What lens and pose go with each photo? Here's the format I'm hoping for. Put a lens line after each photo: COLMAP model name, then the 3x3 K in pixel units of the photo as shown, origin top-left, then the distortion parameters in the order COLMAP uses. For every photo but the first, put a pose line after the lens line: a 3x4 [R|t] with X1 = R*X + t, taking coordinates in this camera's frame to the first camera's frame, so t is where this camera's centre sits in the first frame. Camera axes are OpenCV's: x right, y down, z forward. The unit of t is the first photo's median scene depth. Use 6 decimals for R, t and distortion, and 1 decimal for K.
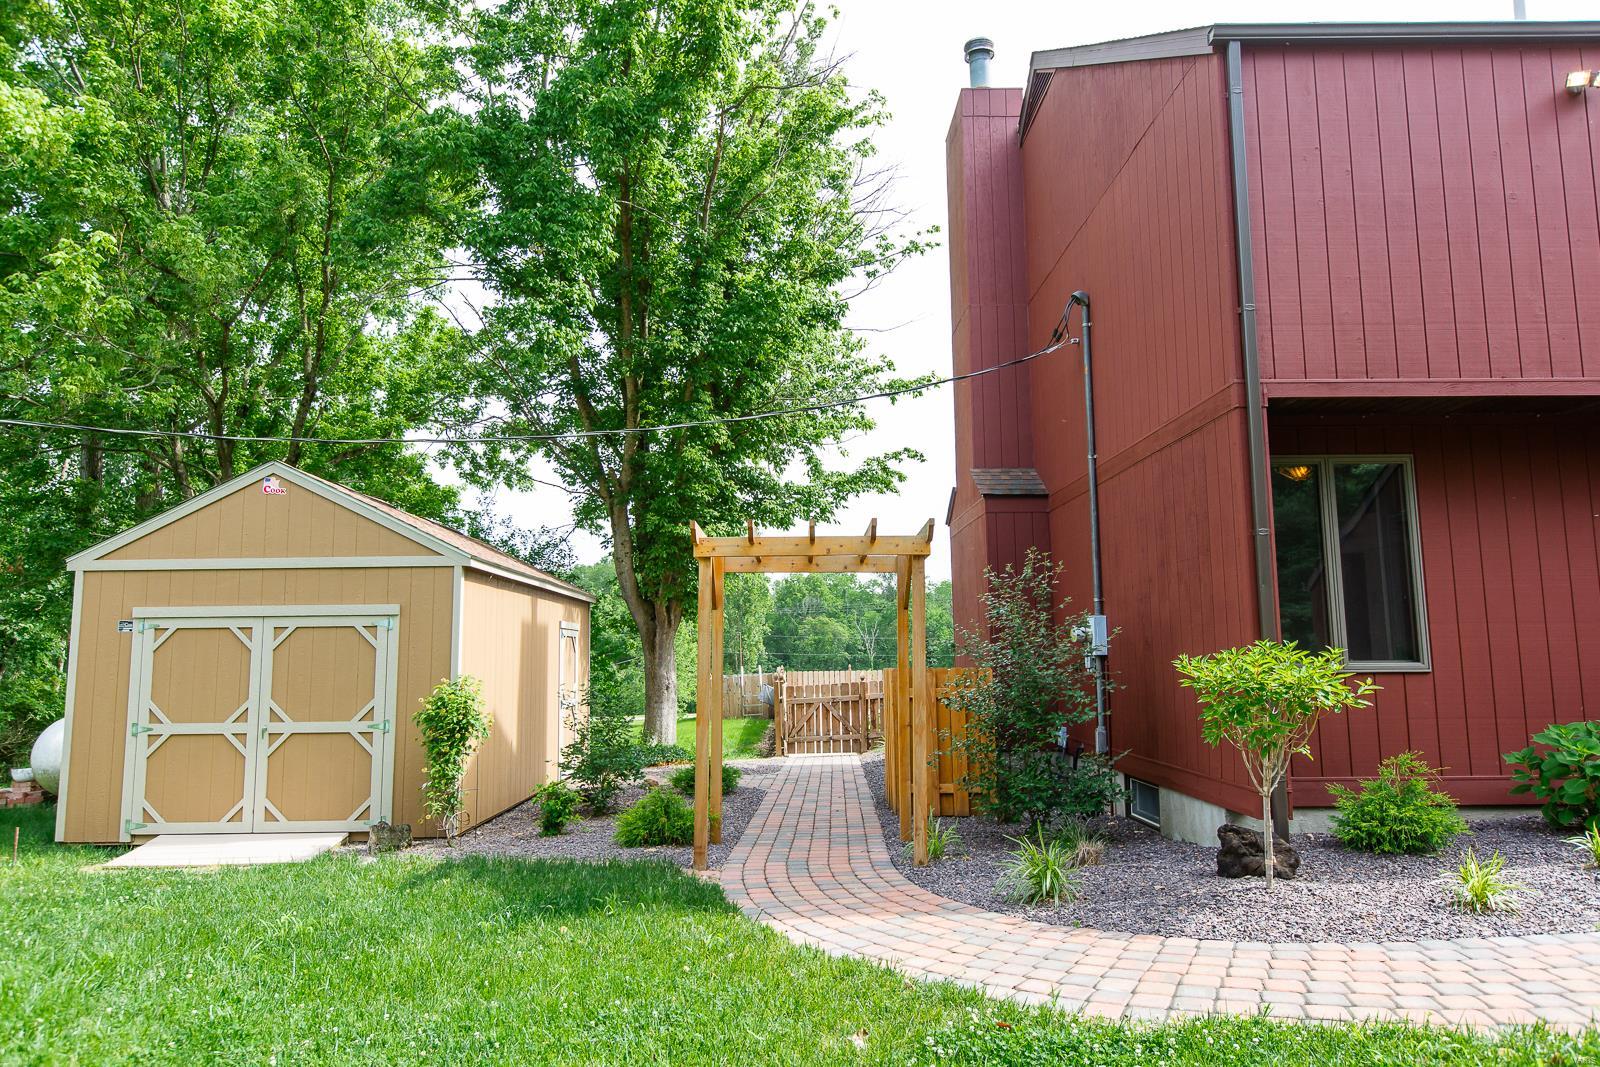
lens RADIAL K [[1030.8, 0, 794.7], [0, 1030.8, 537.1], [0, 0, 1]] dist [0.011340, 0.000650]
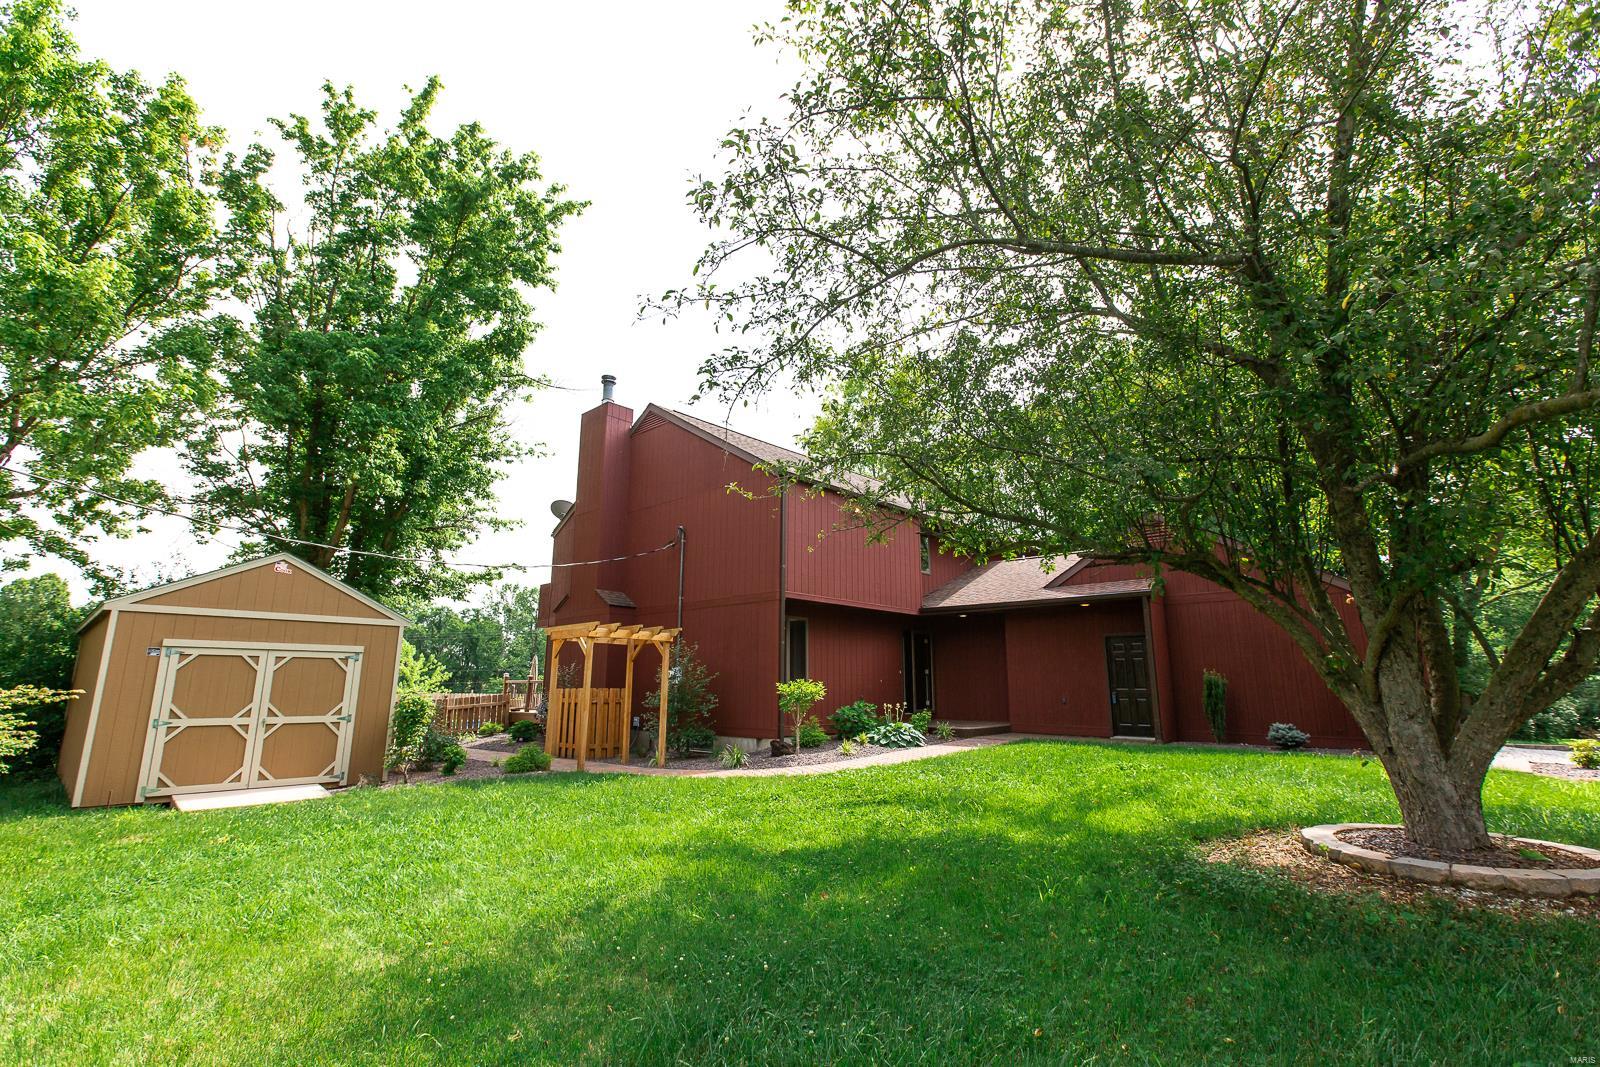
lens RADIAL K [[733.3, 0, 800.6], [0, 733.3, 531.8], [0, 0, 1]] dist [-0.002266, 0.000337]
pose [[0.677211, 0.163778, 0.717329, -0.807285], [-0.097269, 0.986283, -0.133356, -0.031748], [-0.729331, 0.020537, 0.683853, -0.374517]]
